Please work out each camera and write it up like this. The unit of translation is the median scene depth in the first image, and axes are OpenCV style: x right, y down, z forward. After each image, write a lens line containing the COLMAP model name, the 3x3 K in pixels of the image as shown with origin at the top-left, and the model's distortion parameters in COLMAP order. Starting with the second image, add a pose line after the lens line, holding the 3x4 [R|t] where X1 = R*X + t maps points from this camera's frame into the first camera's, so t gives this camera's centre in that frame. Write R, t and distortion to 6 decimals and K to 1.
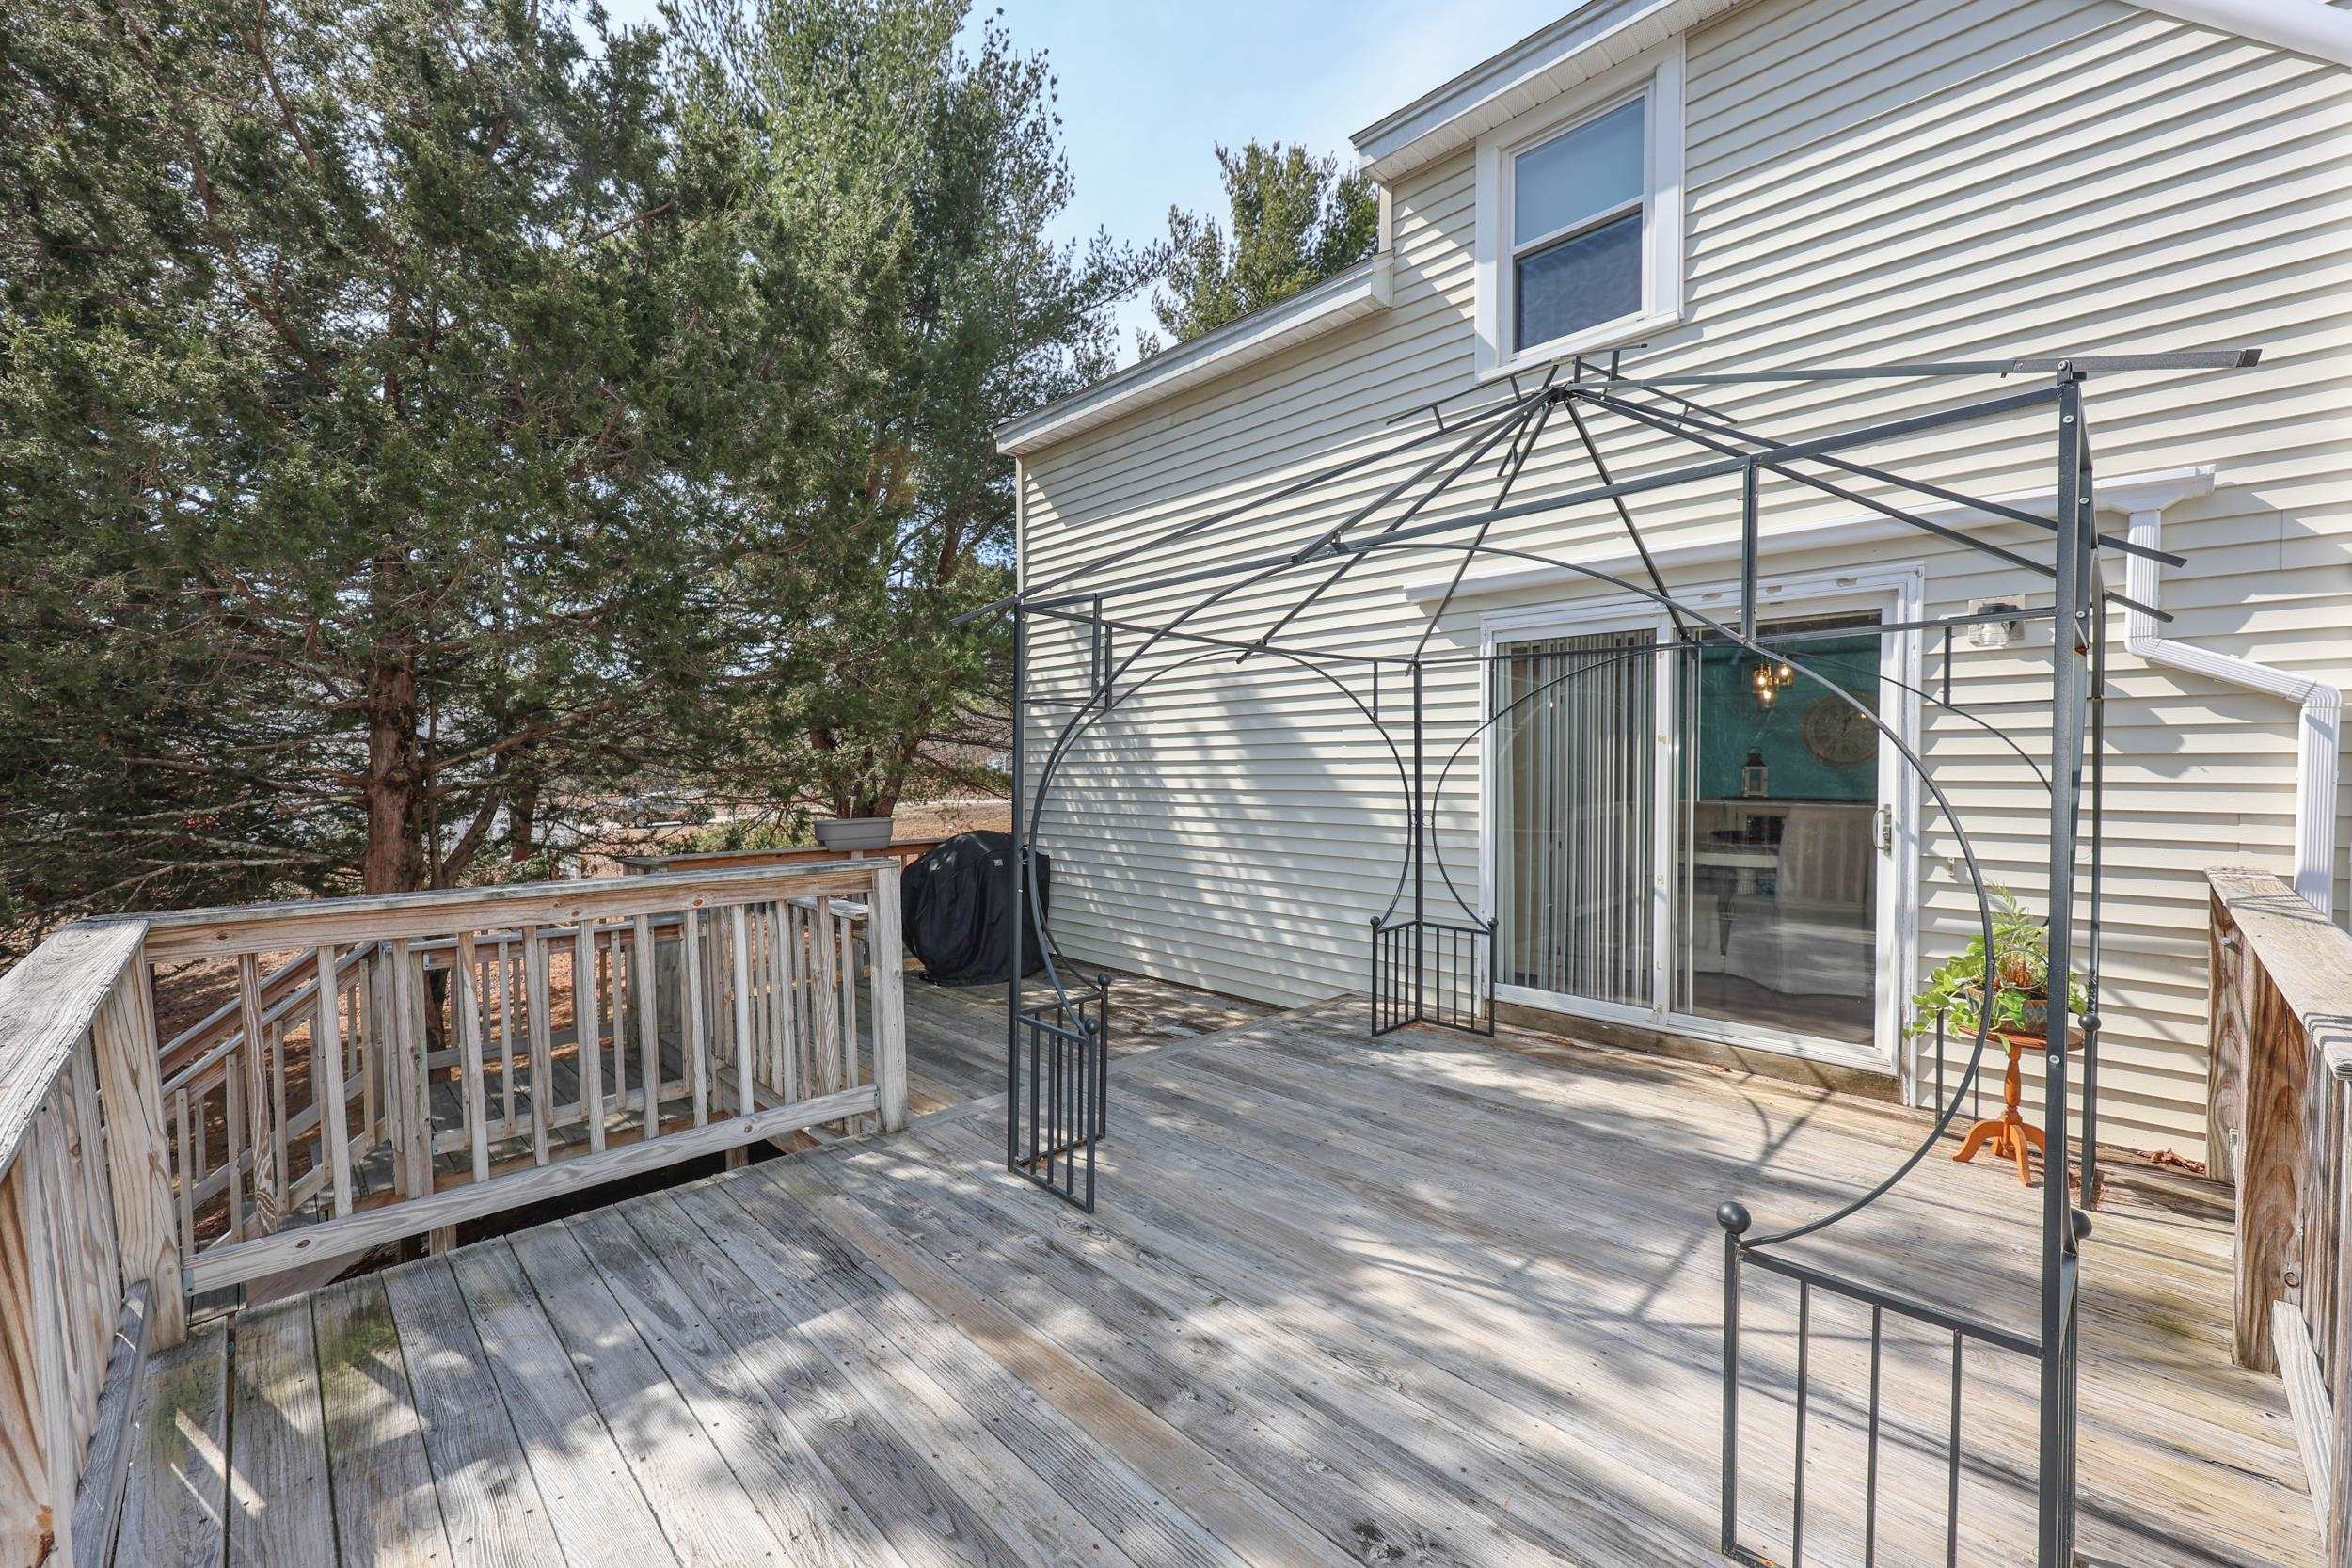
lens RADIAL K [[963.7, 0, 1177.6], [0, 963.7, 779.0], [0, 0, 1]] dist [-0.003362, -0.000021]
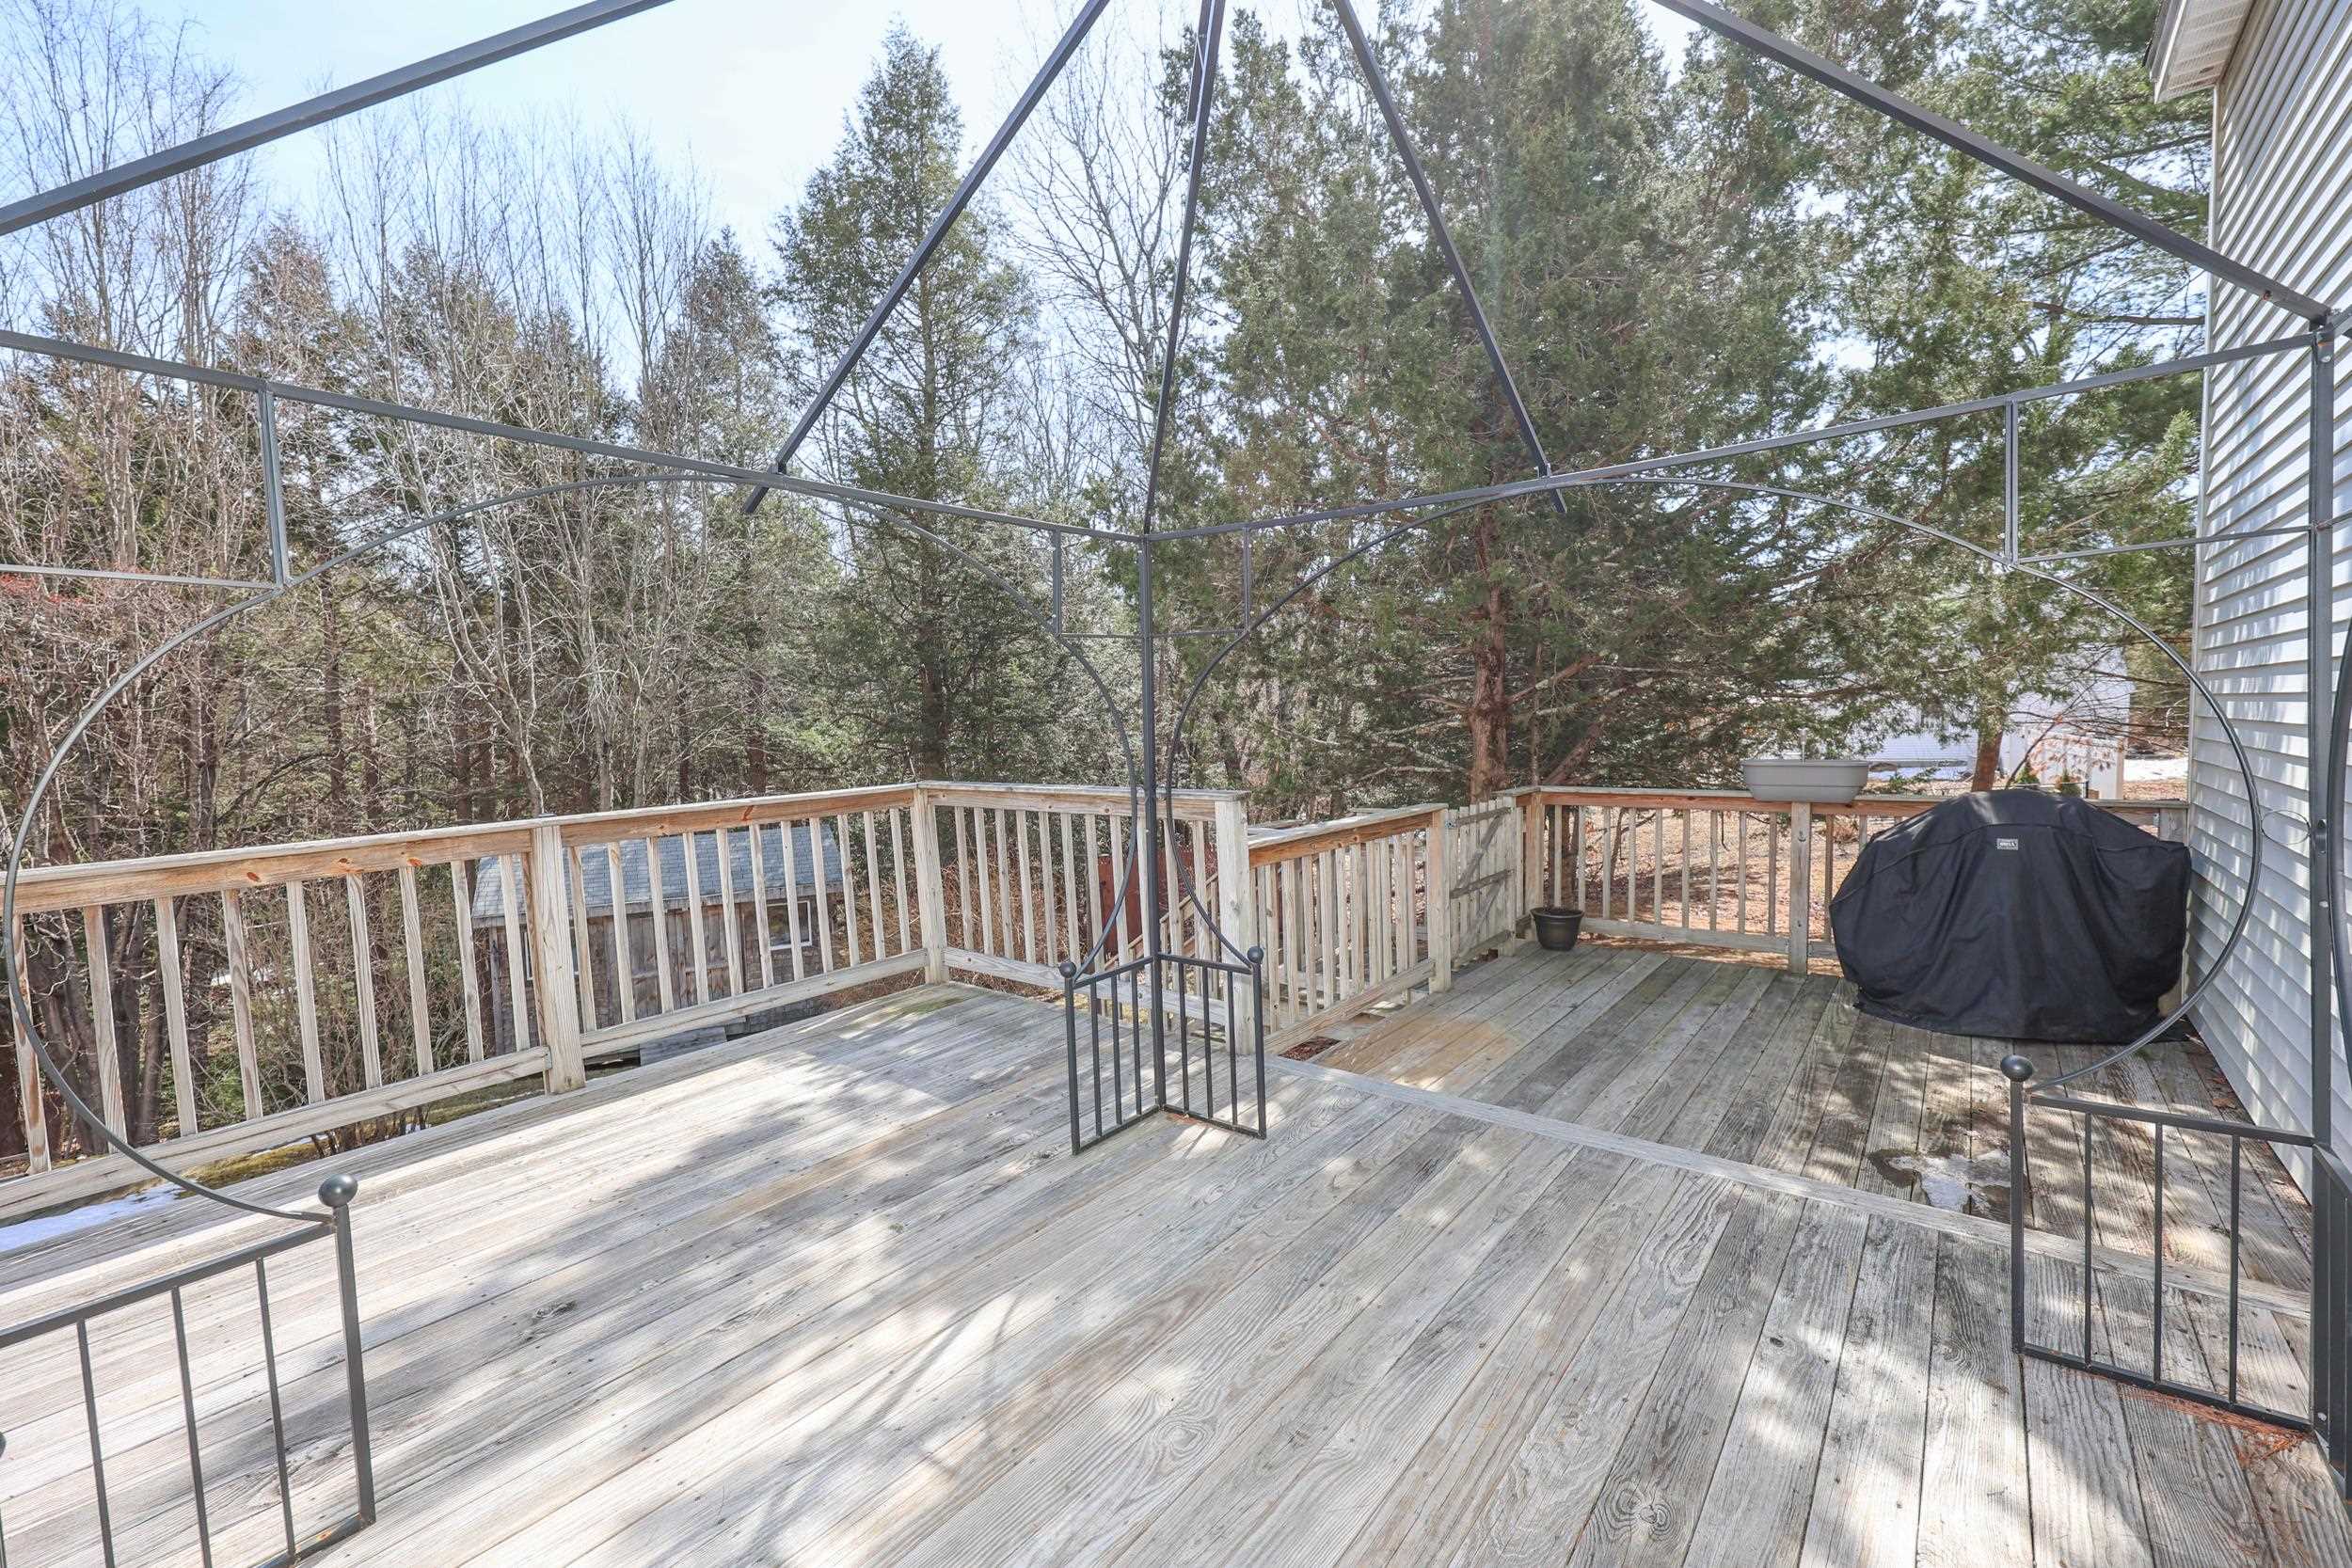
lens RADIAL K [[963.7, 0, 1178.3], [0, 963.7, 772.1], [0, 0, 1]] dist [-0.003362, -0.000021]
pose [[0.128991, 0.056496, -0.990035, 1.120526], [0.011175, 0.998230, 0.058420, -0.025881], [0.991583, -0.018600, 0.128132, 1.184052]]
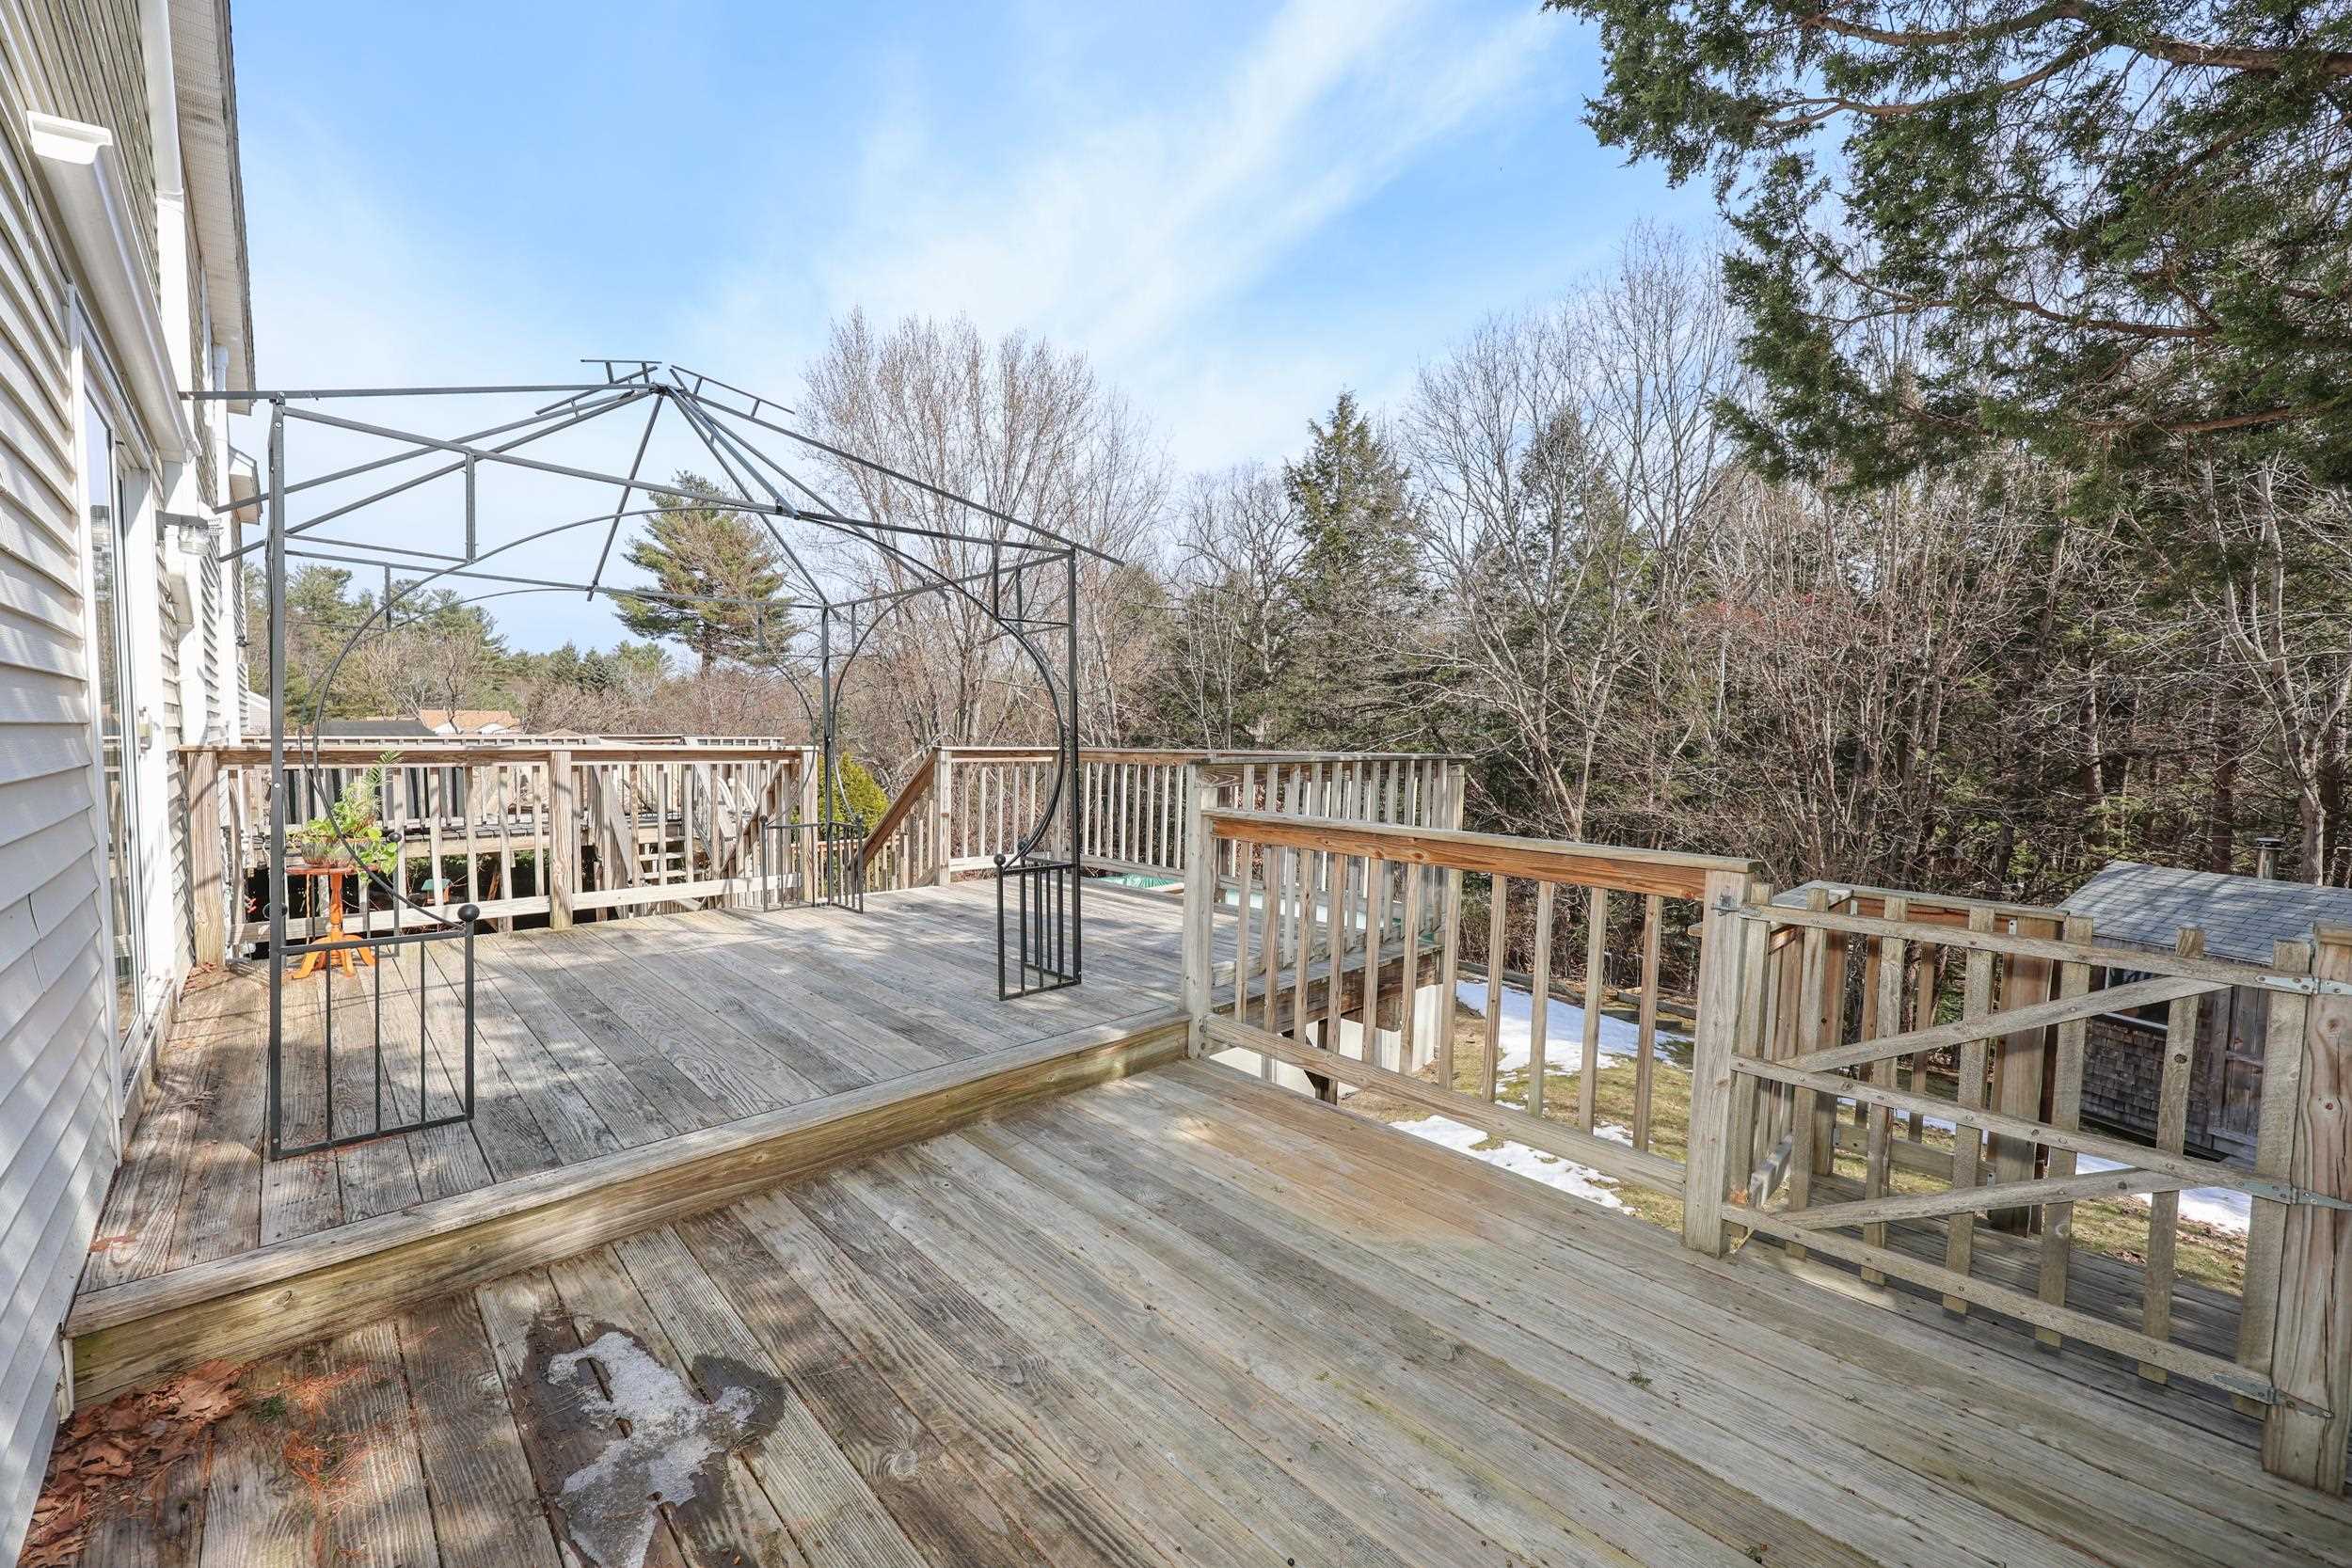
lens RADIAL K [[963.7, 0, 1184.0], [0, 963.7, 798.8], [0, 0, 1]] dist [-0.003362, -0.000021]
pose [[-0.999683, -0.024133, -0.007220, -0.424835], [-0.024568, 0.997385, 0.067968, 0.062827], [0.005561, 0.068123, -0.997661, 3.128056]]
